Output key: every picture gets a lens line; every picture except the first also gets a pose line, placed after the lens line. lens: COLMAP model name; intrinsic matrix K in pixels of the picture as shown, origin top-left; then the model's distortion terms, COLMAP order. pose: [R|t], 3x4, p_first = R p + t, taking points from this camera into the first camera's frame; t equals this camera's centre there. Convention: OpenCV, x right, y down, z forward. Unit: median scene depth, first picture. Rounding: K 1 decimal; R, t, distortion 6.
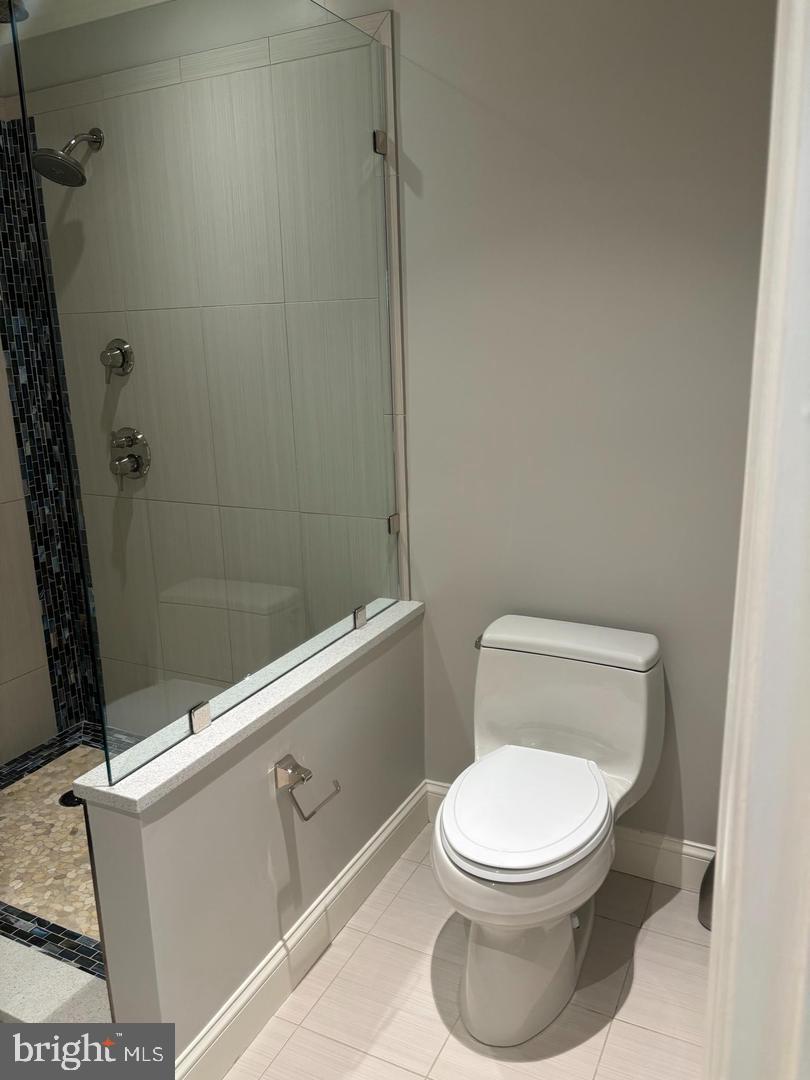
lens RADIAL K [[818.1, 0, 413.4], [0, 818.1, 533.5], [0, 0, 1]] dist [0.037186, -0.040897]
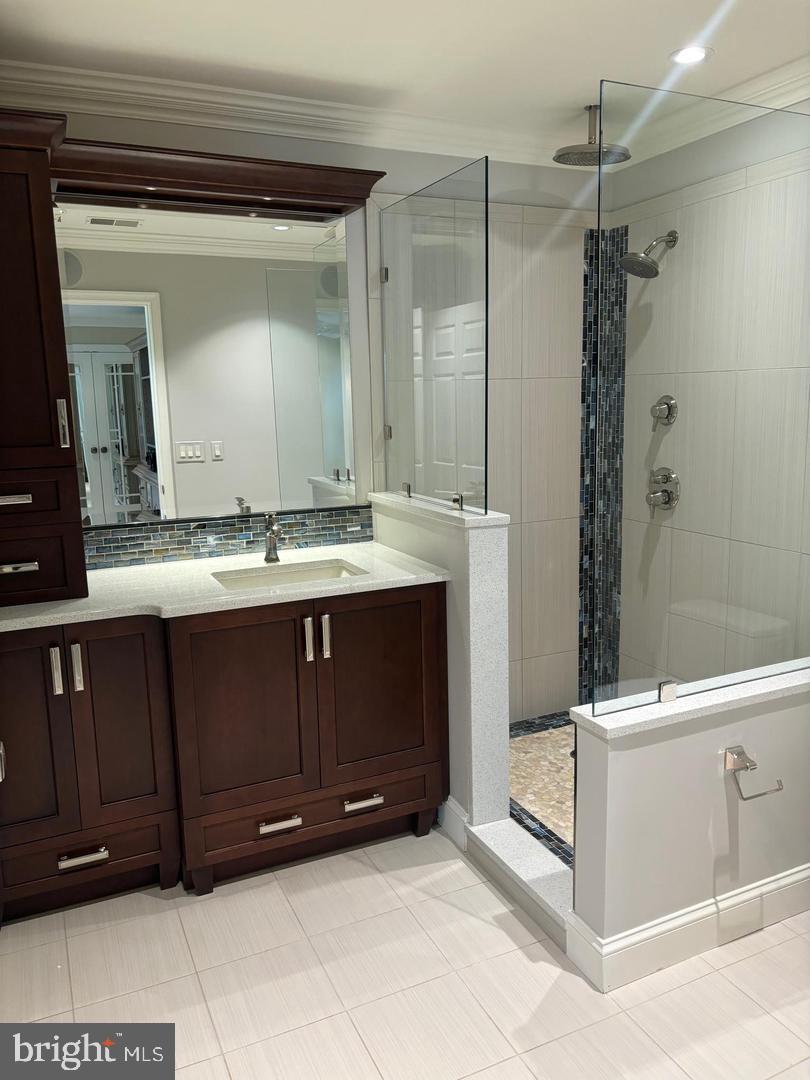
lens RADIAL K [[818.1, 0, 405.6], [0, 818.1, 540.6], [0, 0, 1]] dist [0.037186, -0.040897]
pose [[0.776343, 0.119034, -0.618969, 0.122436], [-0.142366, 0.989744, 0.011775, 0.018907], [0.614023, 0.078978, 0.785327, -0.185753]]
